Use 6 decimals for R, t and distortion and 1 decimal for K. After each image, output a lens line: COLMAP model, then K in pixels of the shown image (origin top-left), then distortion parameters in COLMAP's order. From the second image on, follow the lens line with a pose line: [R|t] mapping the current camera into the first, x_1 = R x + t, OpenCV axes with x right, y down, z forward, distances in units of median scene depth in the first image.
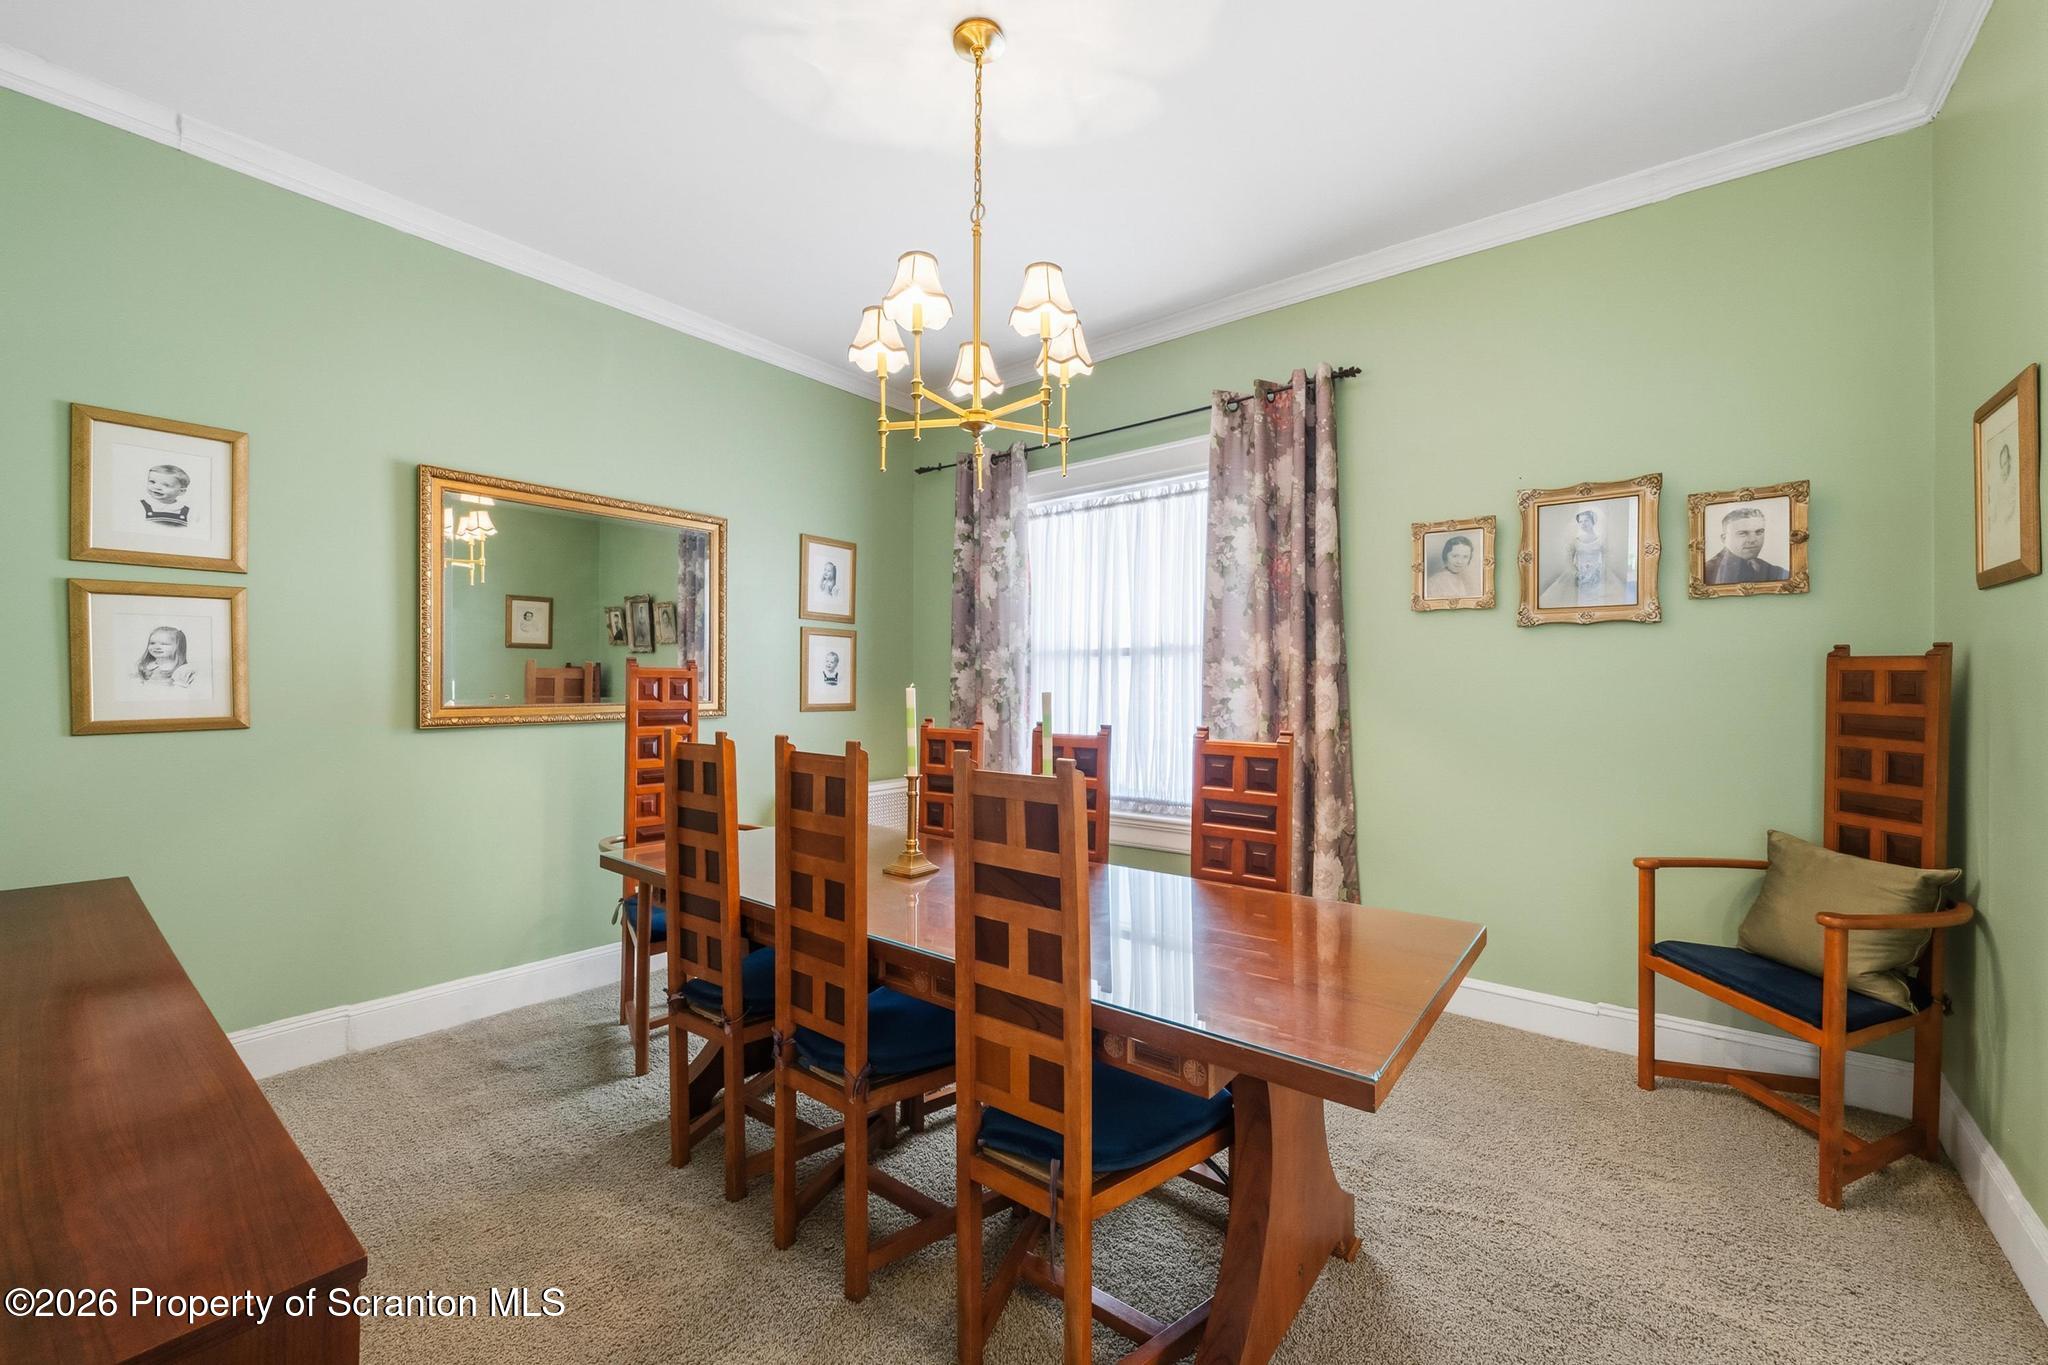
lens RADIAL K [[812.1, 0, 1016.8], [0, 812.1, 680.3], [0, 0, 1]] dist [0.000355, 0.000068]
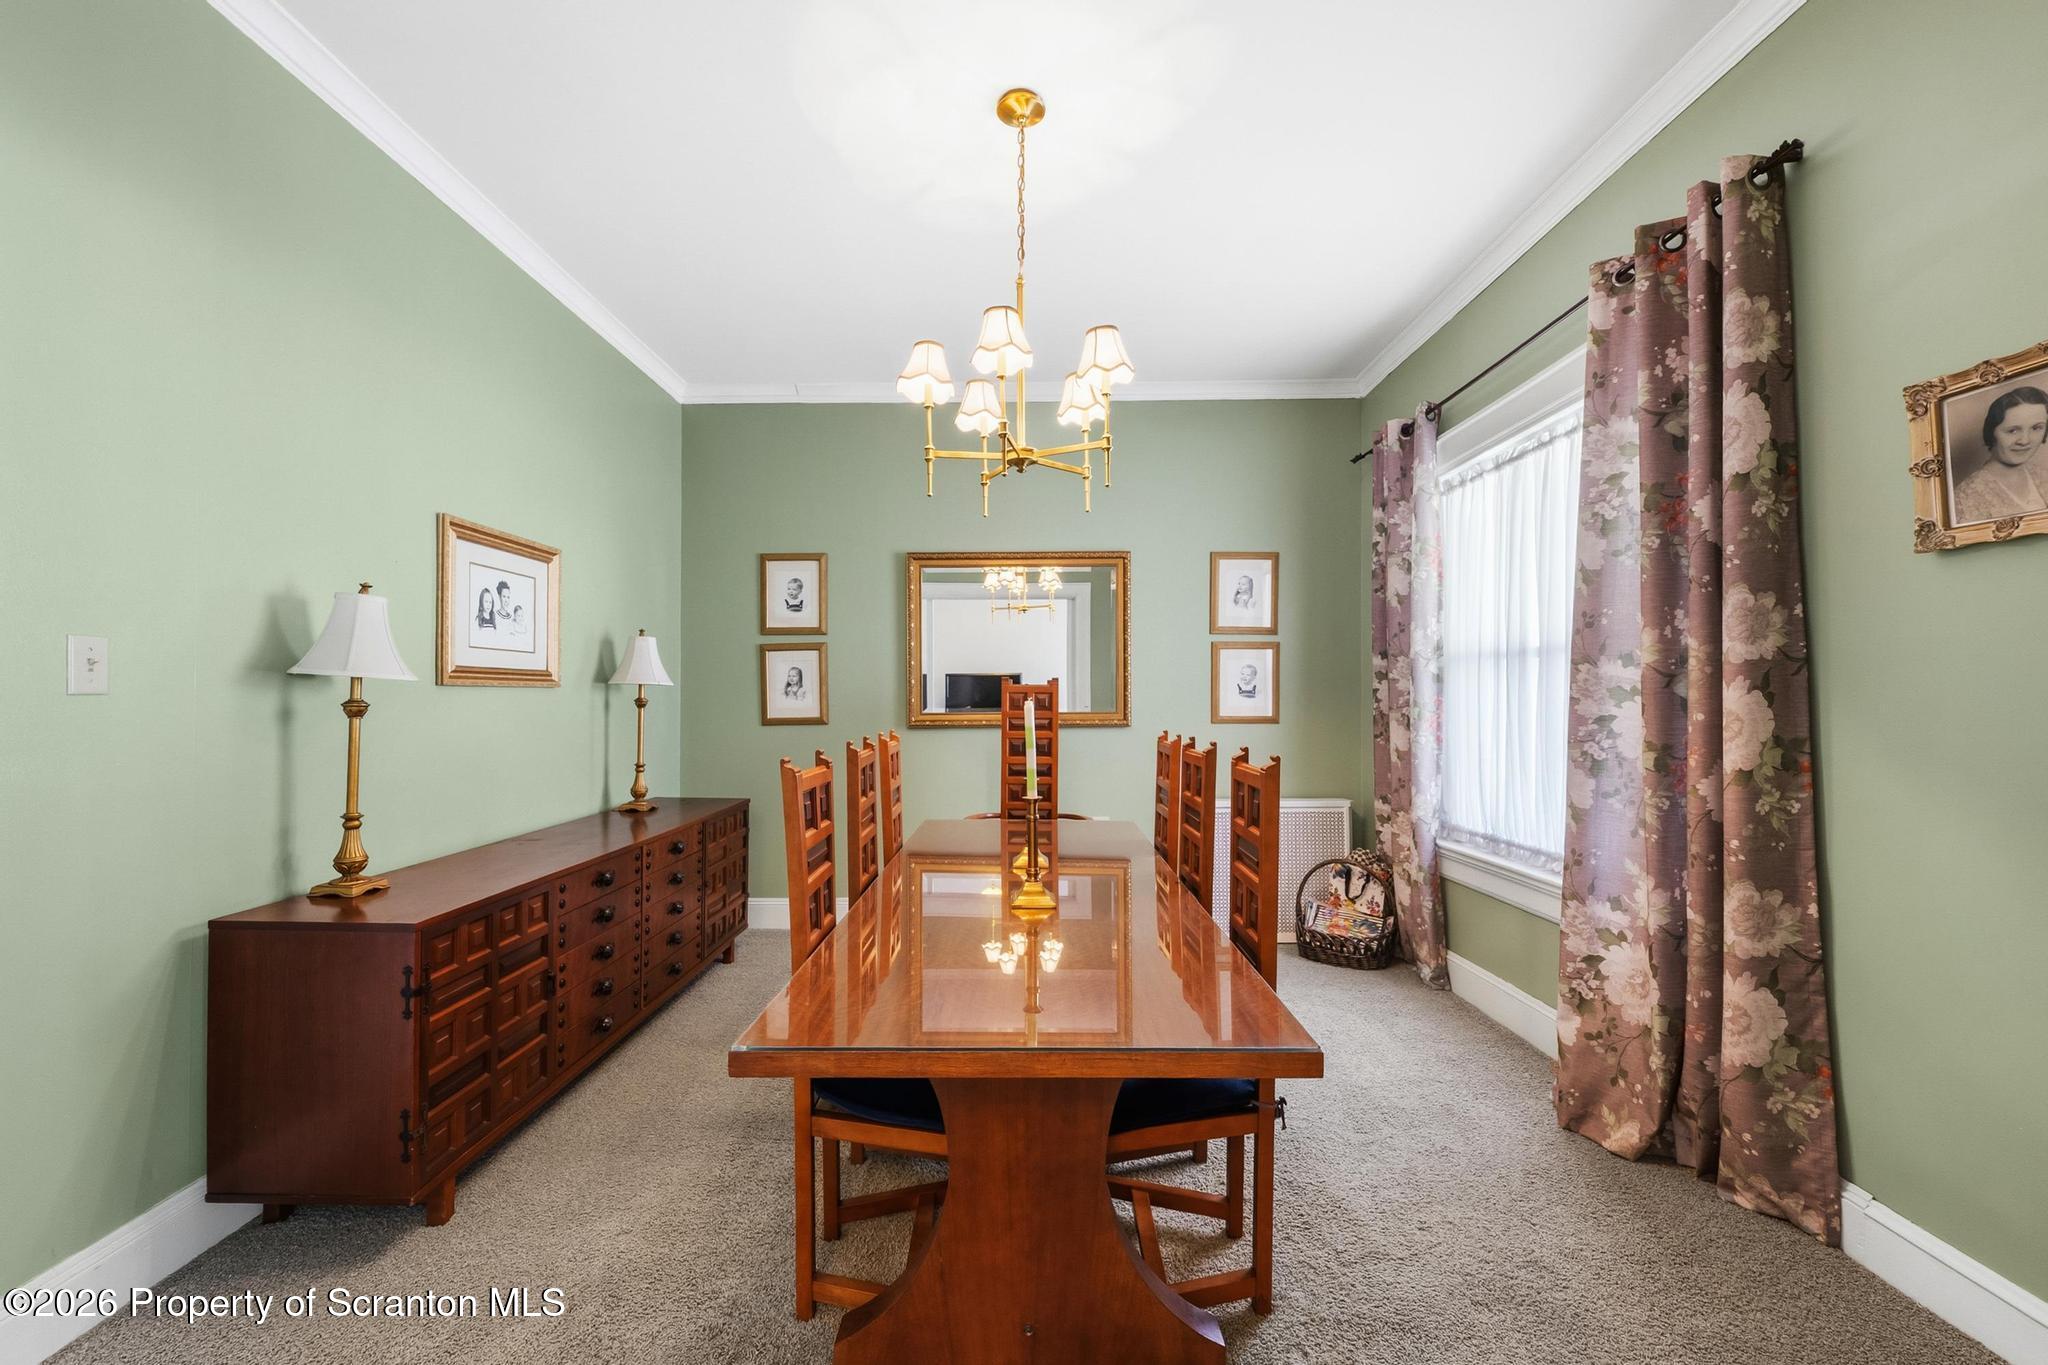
lens RADIAL K [[812.1, 0, 1012.8], [0, 812.1, 695.0], [0, 0, 1]] dist [0.000355, 0.000068]
pose [[0.610782, -0.005916, -0.791777, 0.598180], [0.008329, 0.999965, -0.001047, 0.001833], [0.791755, -0.005955, 0.610809, 0.239422]]
